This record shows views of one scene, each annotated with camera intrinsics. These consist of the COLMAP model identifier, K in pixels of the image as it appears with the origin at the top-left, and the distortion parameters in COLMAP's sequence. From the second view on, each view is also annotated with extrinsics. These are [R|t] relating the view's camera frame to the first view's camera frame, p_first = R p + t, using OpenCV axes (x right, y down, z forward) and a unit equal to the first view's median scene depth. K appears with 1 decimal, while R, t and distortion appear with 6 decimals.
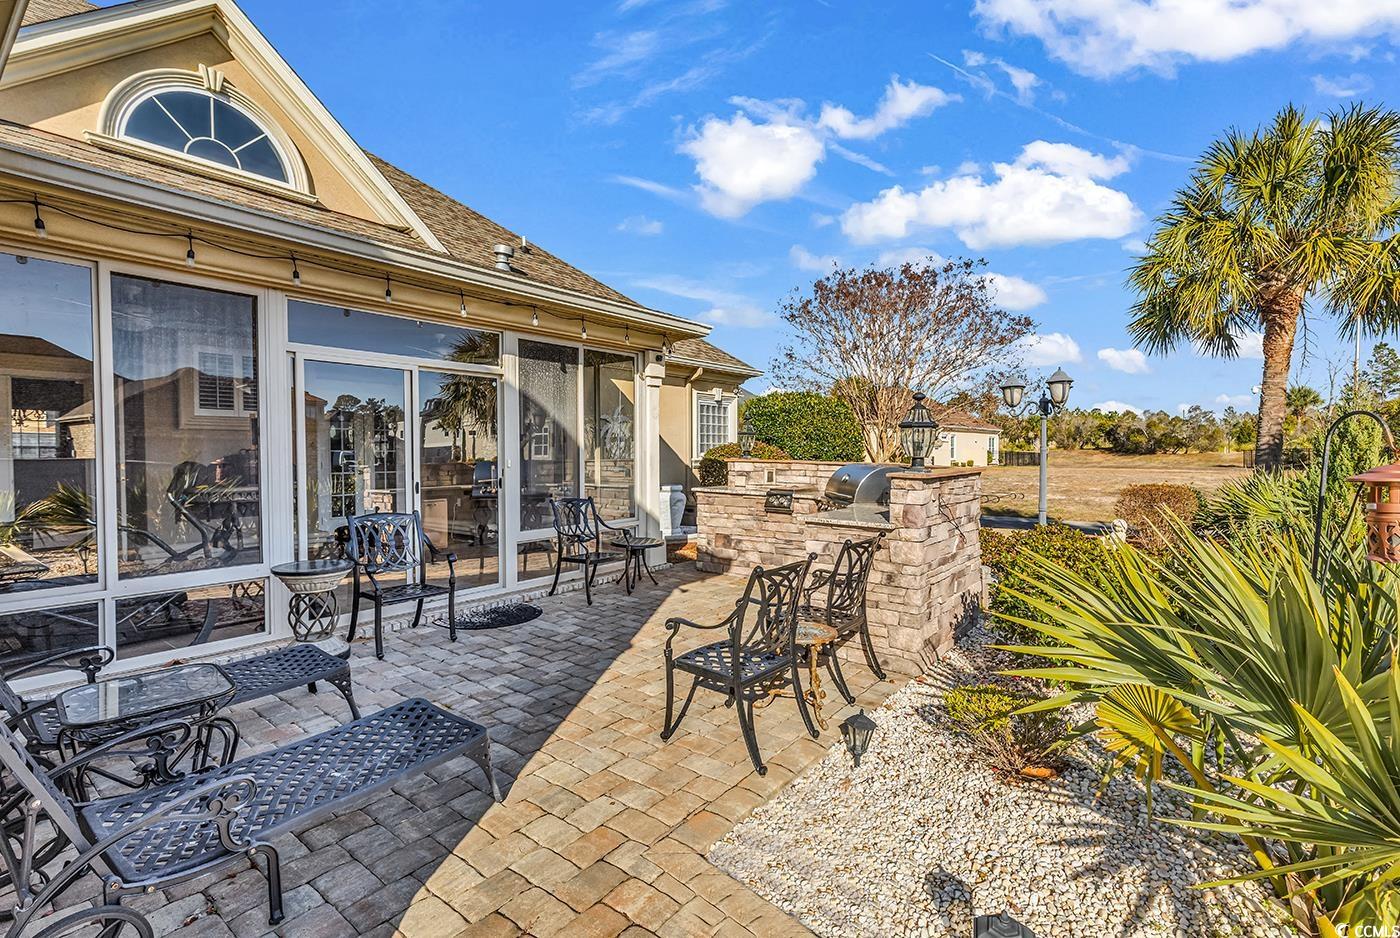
lens RADIAL K [[635.8, 0, 702.9], [0, 635.8, 466.6], [0, 0, 1]] dist [0.002879, 0.000421]
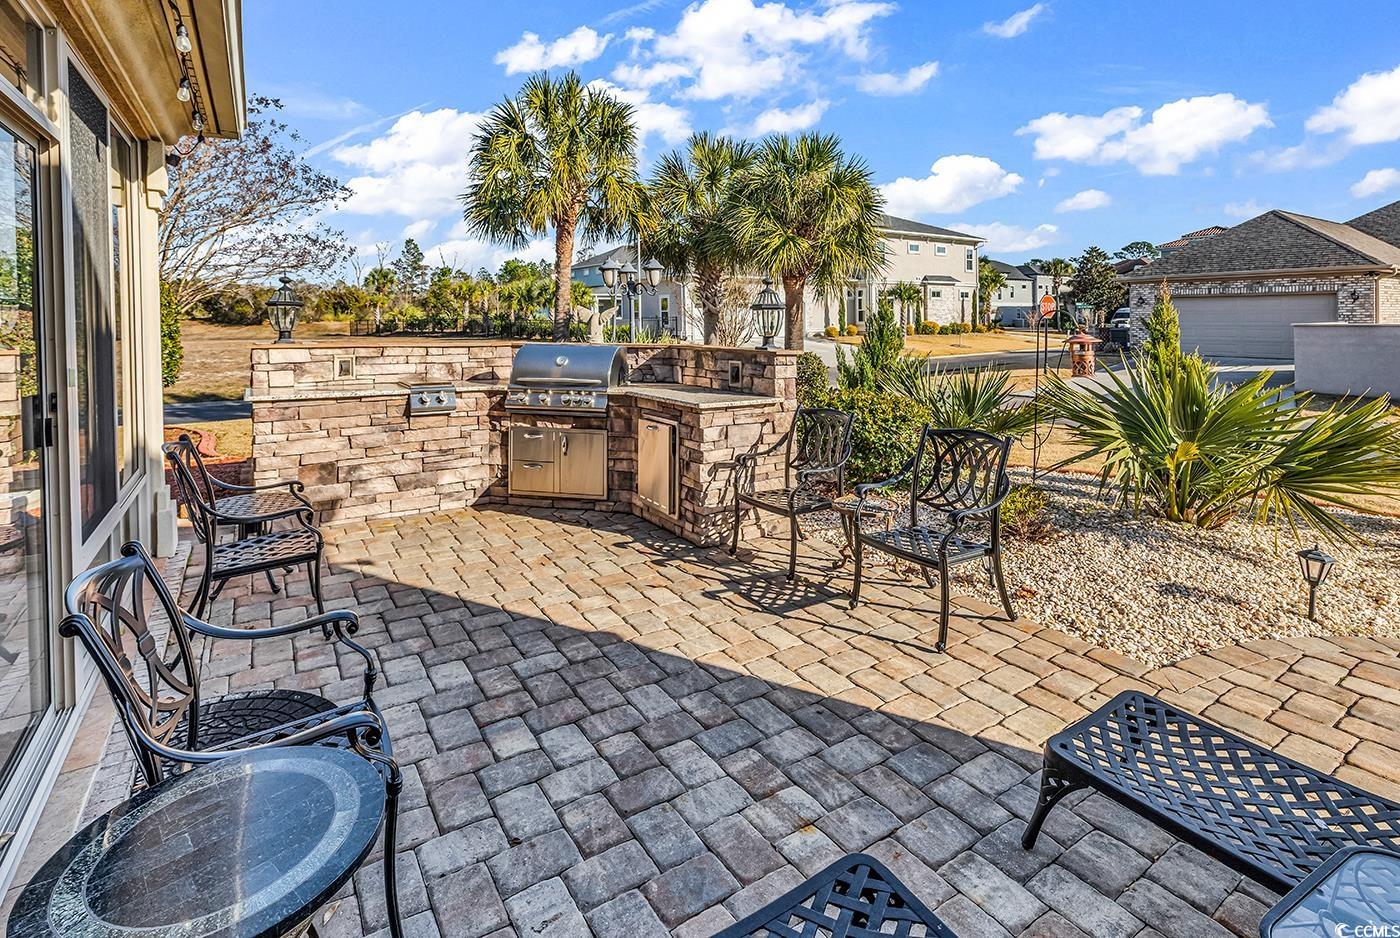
lens RADIAL K [[658.5, 0, 680.7], [0, 658.5, 336.1], [0, 0, 1]] dist [-0.000011, -0.000209]
pose [[0.339561, -0.024067, 0.940276, -0.461763], [0.025868, 0.999533, 0.016242, -0.021844], [-0.940228, 0.018807, 0.340025, 0.439960]]
